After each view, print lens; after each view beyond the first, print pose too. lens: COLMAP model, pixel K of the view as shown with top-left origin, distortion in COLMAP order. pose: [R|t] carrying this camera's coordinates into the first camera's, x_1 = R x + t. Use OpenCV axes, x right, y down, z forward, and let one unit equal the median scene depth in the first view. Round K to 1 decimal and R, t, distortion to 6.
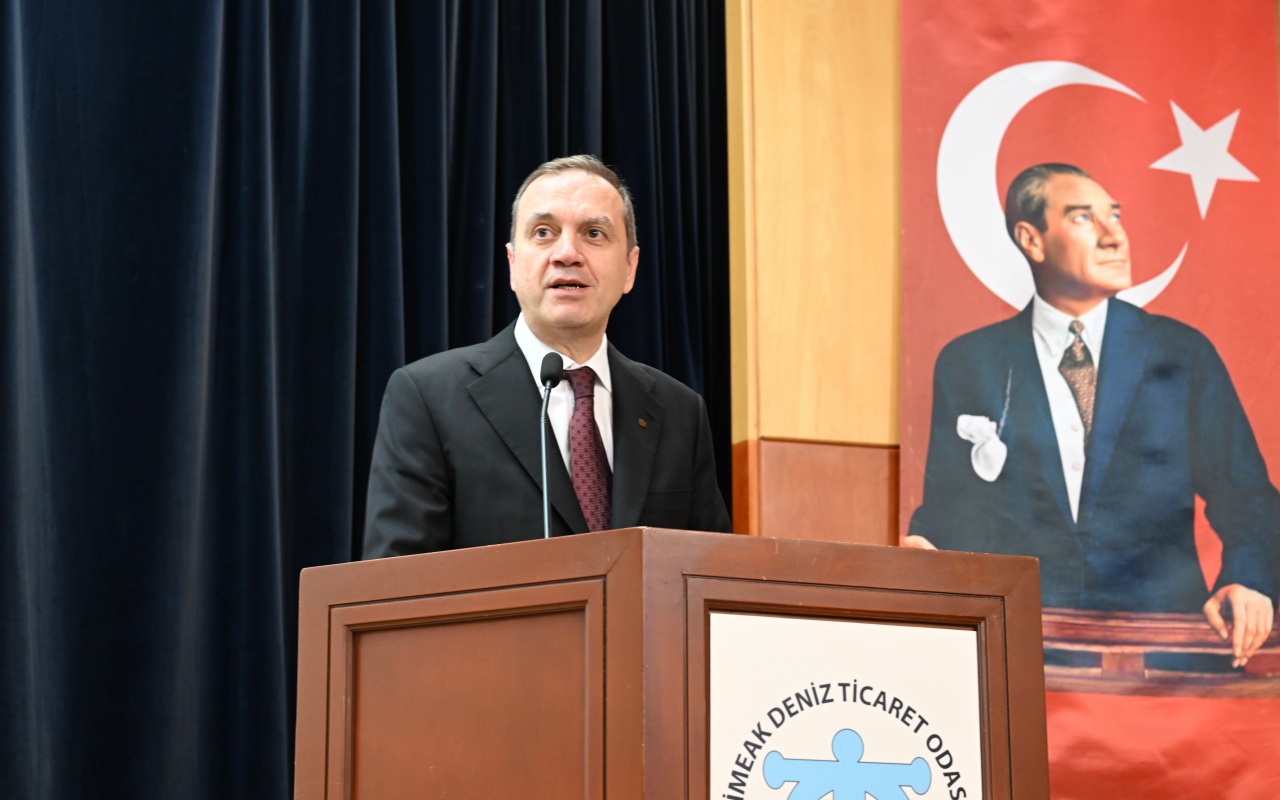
lens RADIAL K [[2363.8, 0, 640.0], [0, 2363.8, 400.0], [0, 0, 1]] dist [-0.009486, -0.056351]
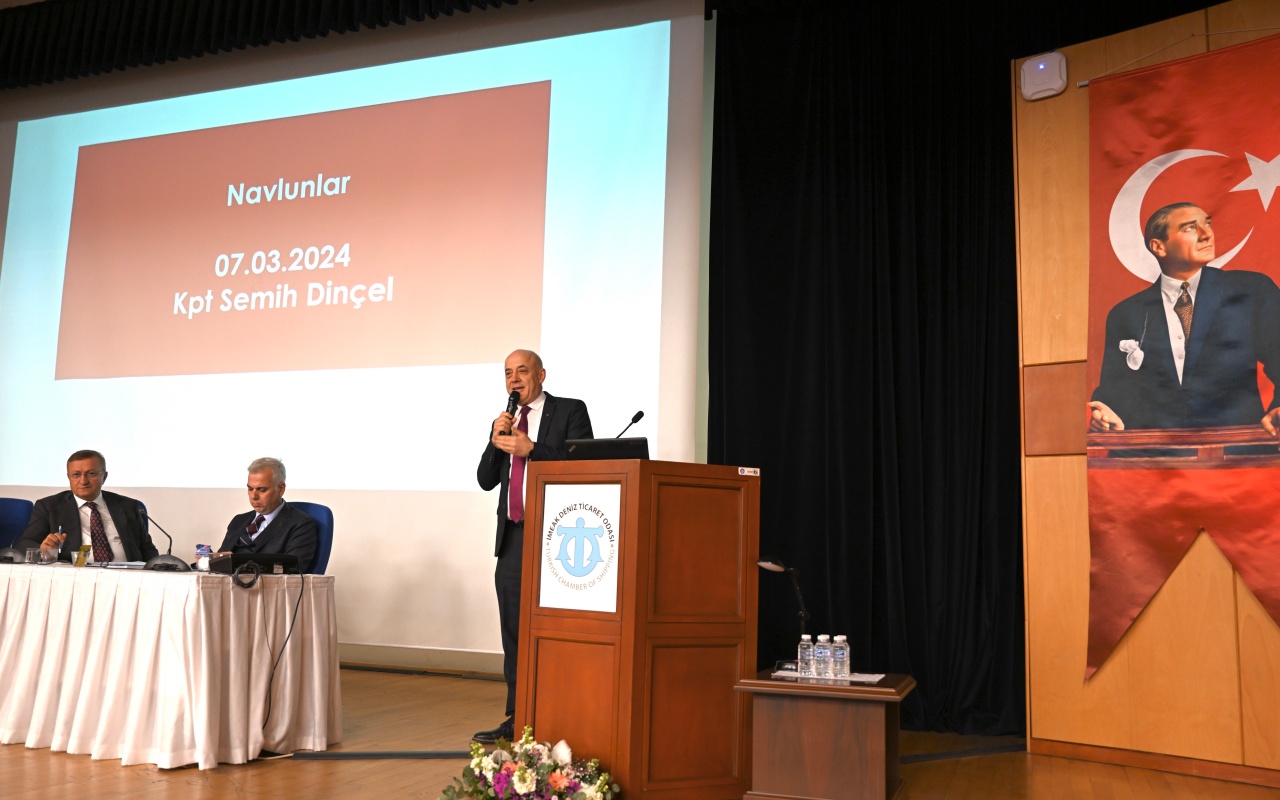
lens RADIAL K [[1116.6, 0, 737.1], [0, 1116.6, 405.9], [0, 0, 1]] dist [-0.001699, -0.005054]
pose [[0.592188, -0.090637, -0.800686, 0.715436], [0.155818, 0.987780, 0.003427, 0.007312], [0.790591, -0.126791, 0.599075, 0.129362]]
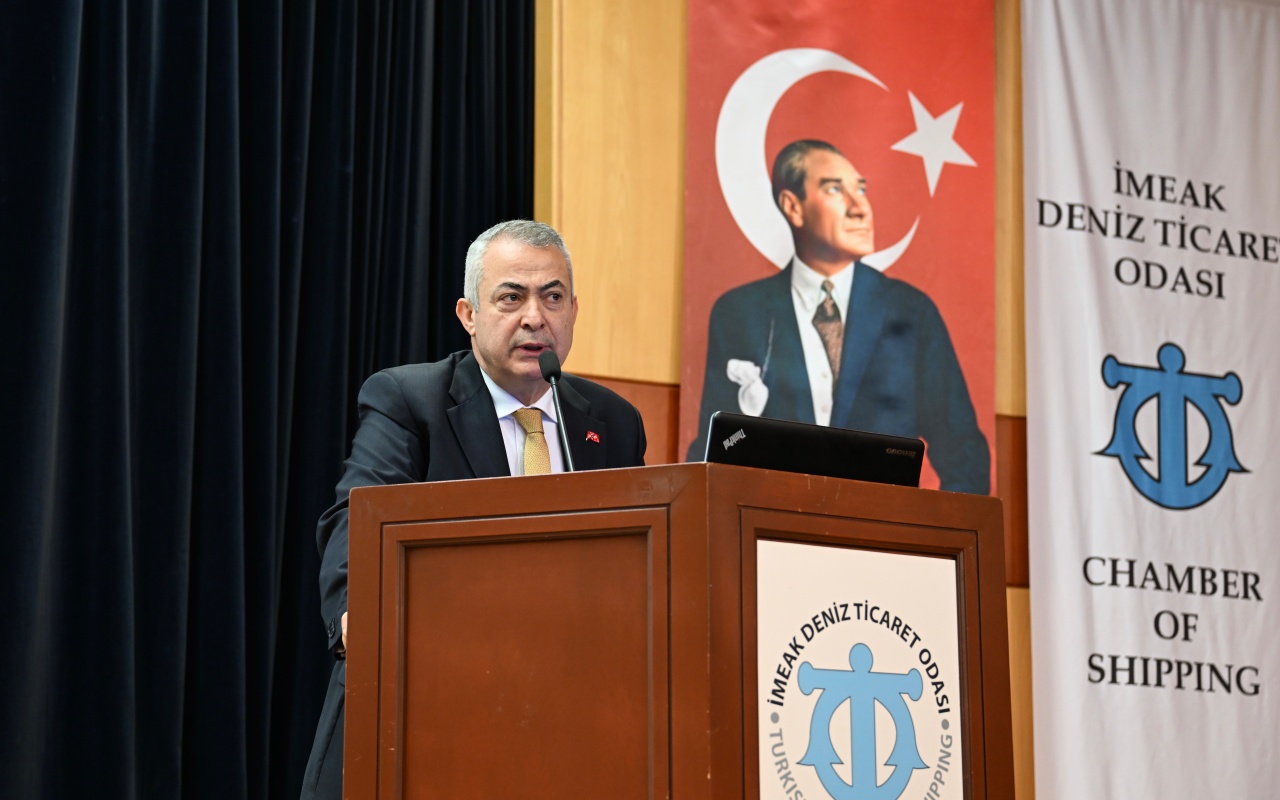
lens RADIAL K [[2163.3, 0, 640.0], [0, 2163.3, 400.0], [0, 0, 1]] dist [-0.007080, 0.005947]
pose [[0.978299, 0.038331, 0.203624, -0.114616], [-0.045069, 0.998576, 0.028554, -0.001840], [-0.202239, -0.037111, 0.978633, -0.000202]]
